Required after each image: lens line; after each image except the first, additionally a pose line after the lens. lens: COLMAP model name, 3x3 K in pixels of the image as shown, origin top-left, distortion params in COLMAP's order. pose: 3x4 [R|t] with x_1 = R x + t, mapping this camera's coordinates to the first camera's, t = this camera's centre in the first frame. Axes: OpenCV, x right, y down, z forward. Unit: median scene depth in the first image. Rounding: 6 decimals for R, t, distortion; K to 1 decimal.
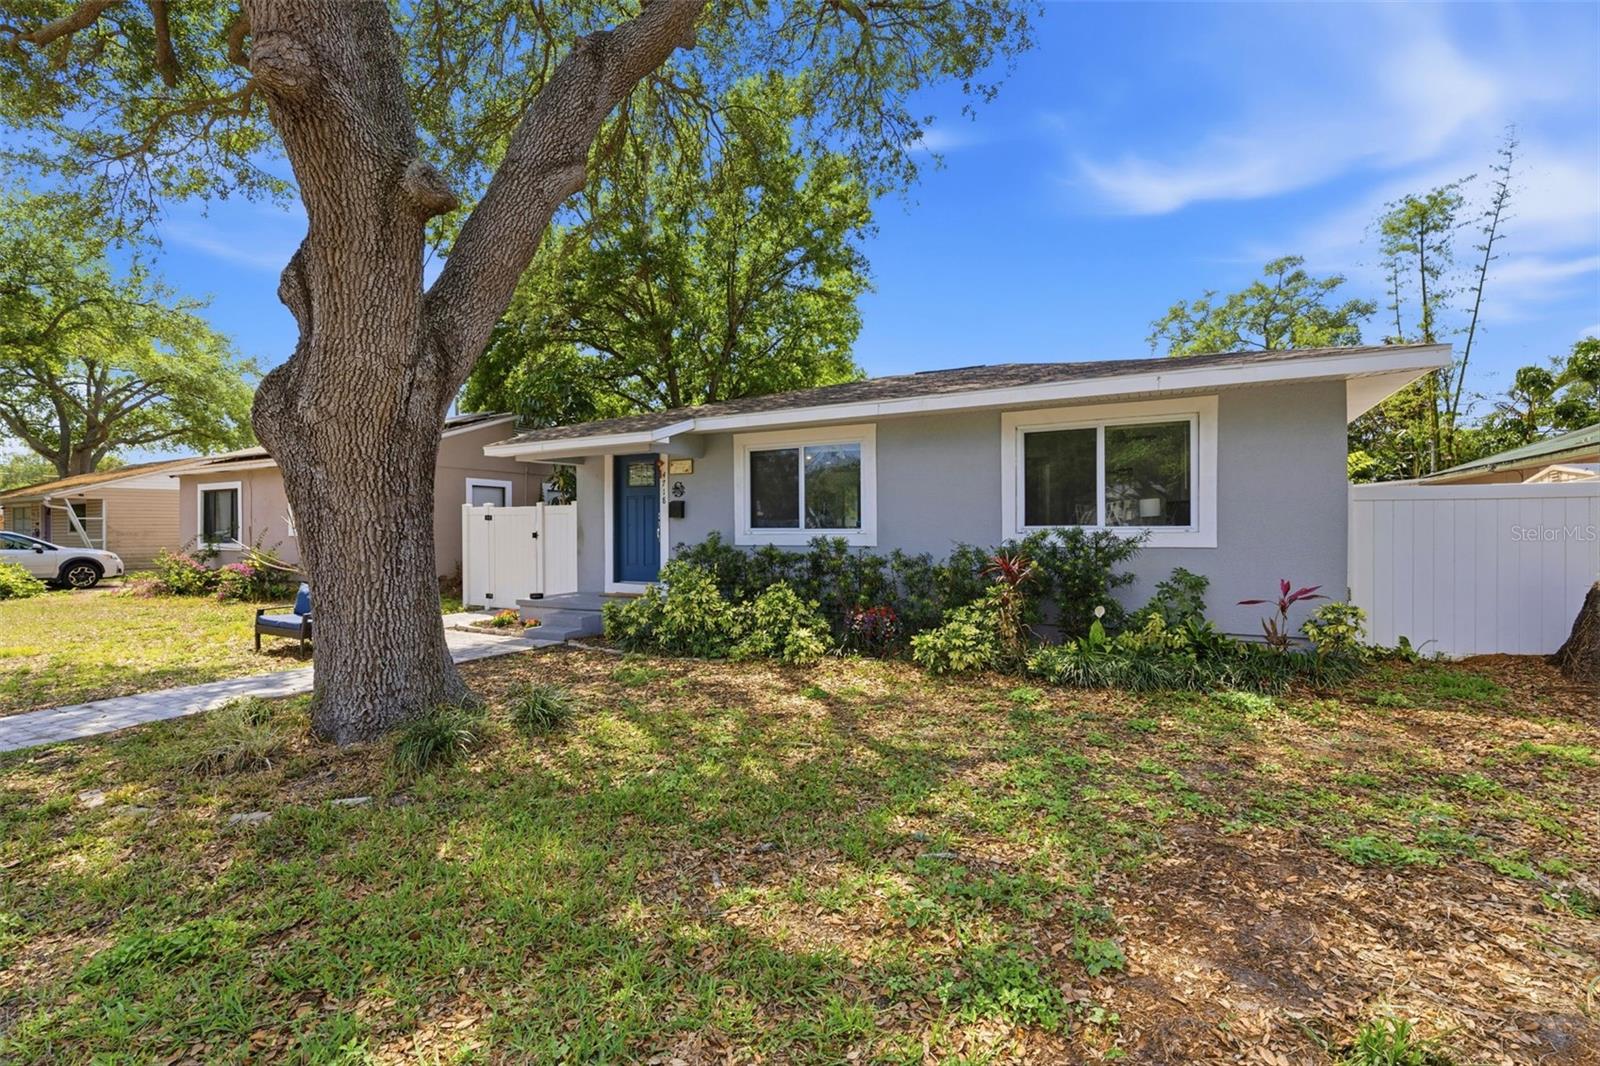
lens RADIAL K [[714.7, 0, 803.2], [0, 714.7, 532.3], [0, 0, 1]] dist [0.003513, -0.000617]
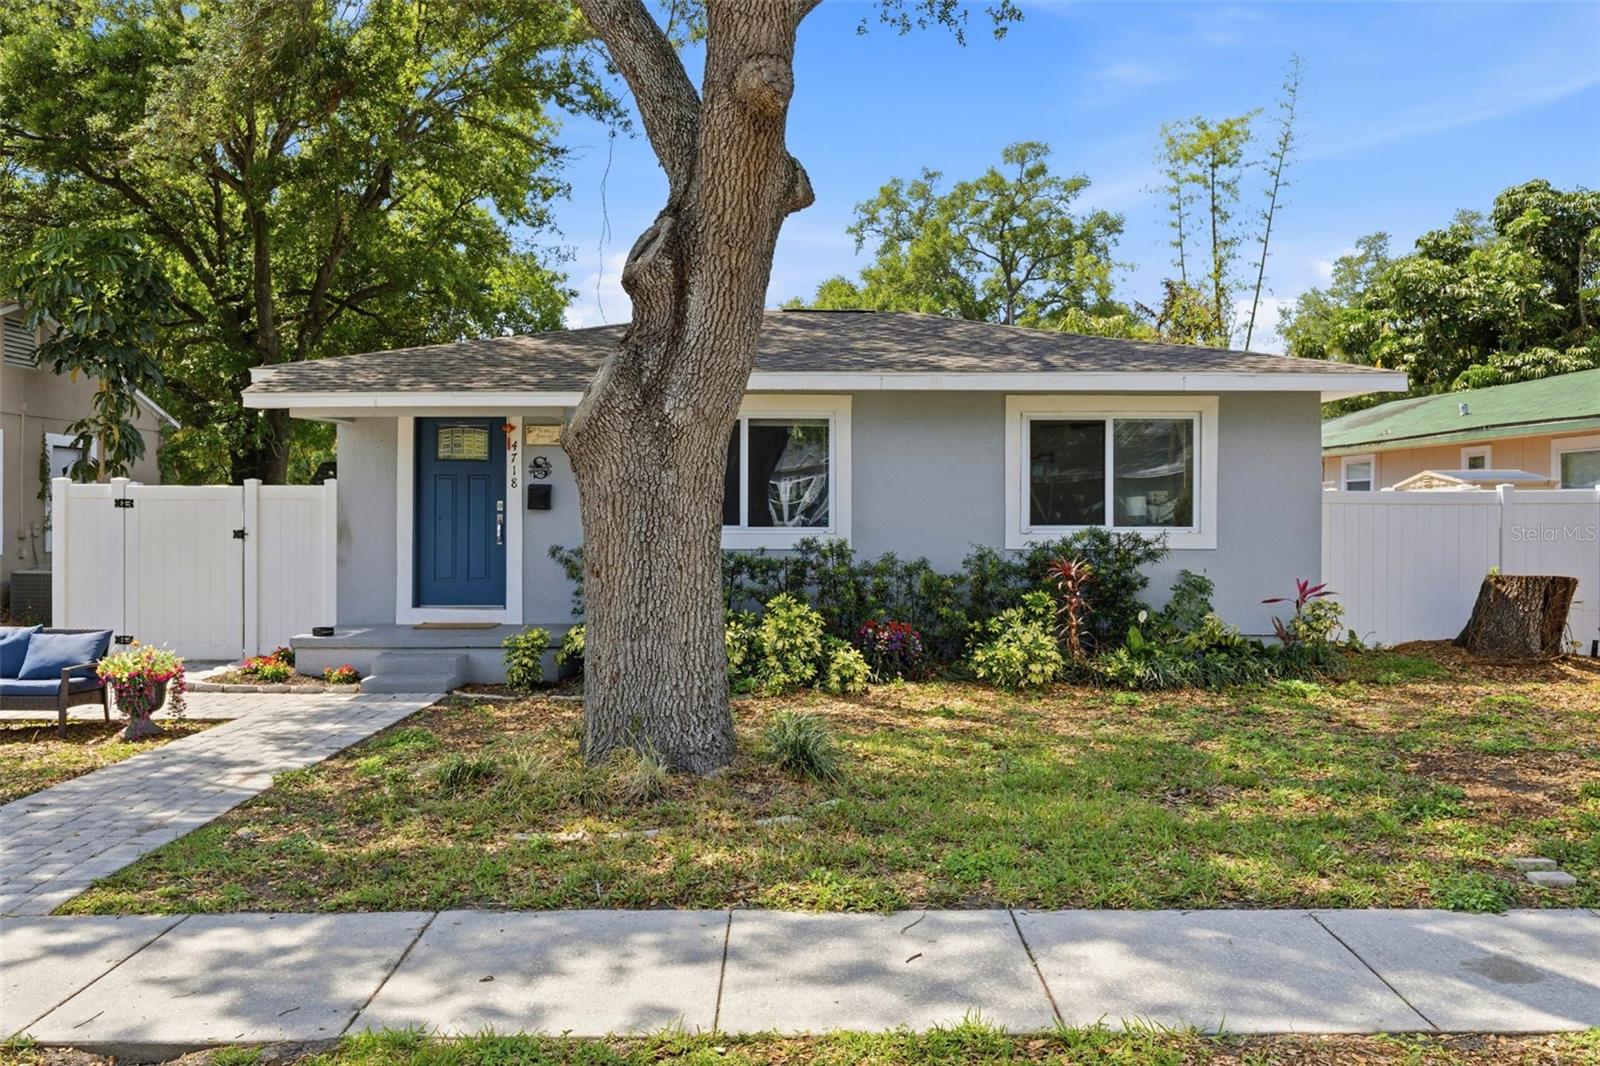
lens RADIAL K [[1318.7, 0, 832.2], [0, 1318.7, 487.7], [0, 0, 1]] dist [-0.002410, 0.000563]
pose [[0.872771, 0.014892, 0.487903, -0.666542], [-0.004585, 0.999741, -0.022312, -0.016975], [-0.488108, 0.017236, 0.872613, -0.288403]]
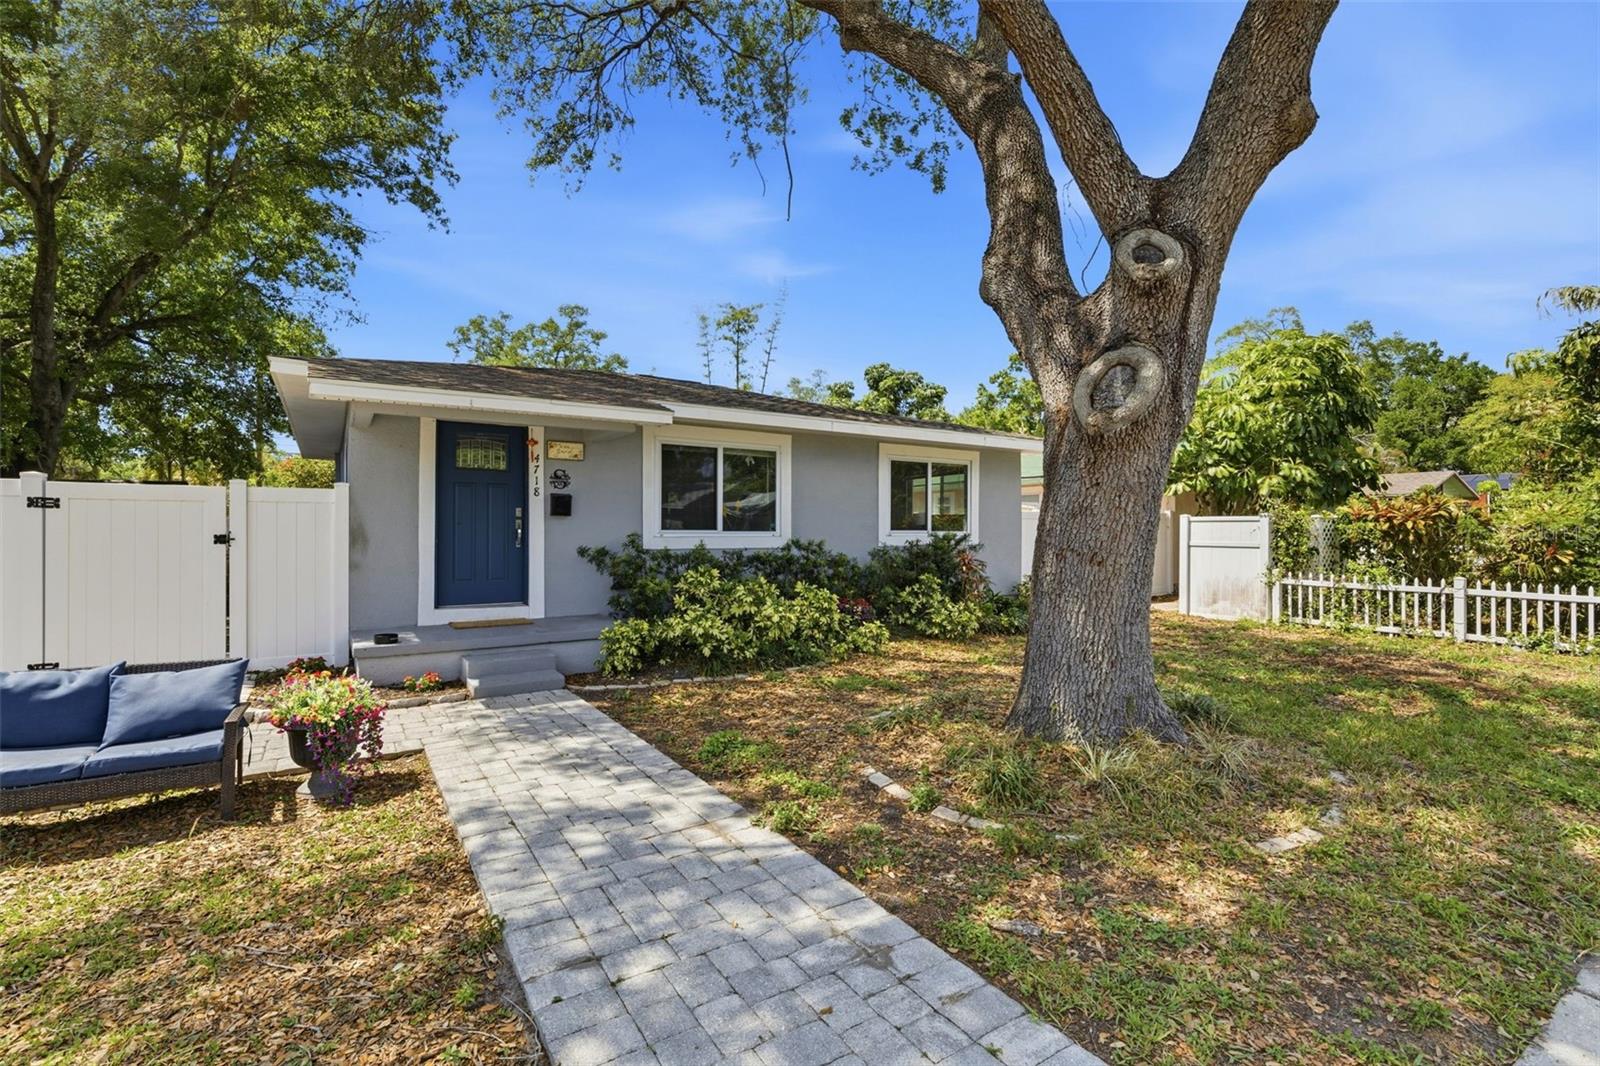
lens RADIAL K [[720.0, 0, 800.0], [0, 720.0, 533.0], [0, 0, 1]] dist [0.021616, -0.012513]
pose [[0.475860, 0.006206, 0.879499, -0.902362], [0.000832, 0.999971, -0.007506, 0.005595], [-0.879521, 0.004304, 0.475841, 0.486611]]
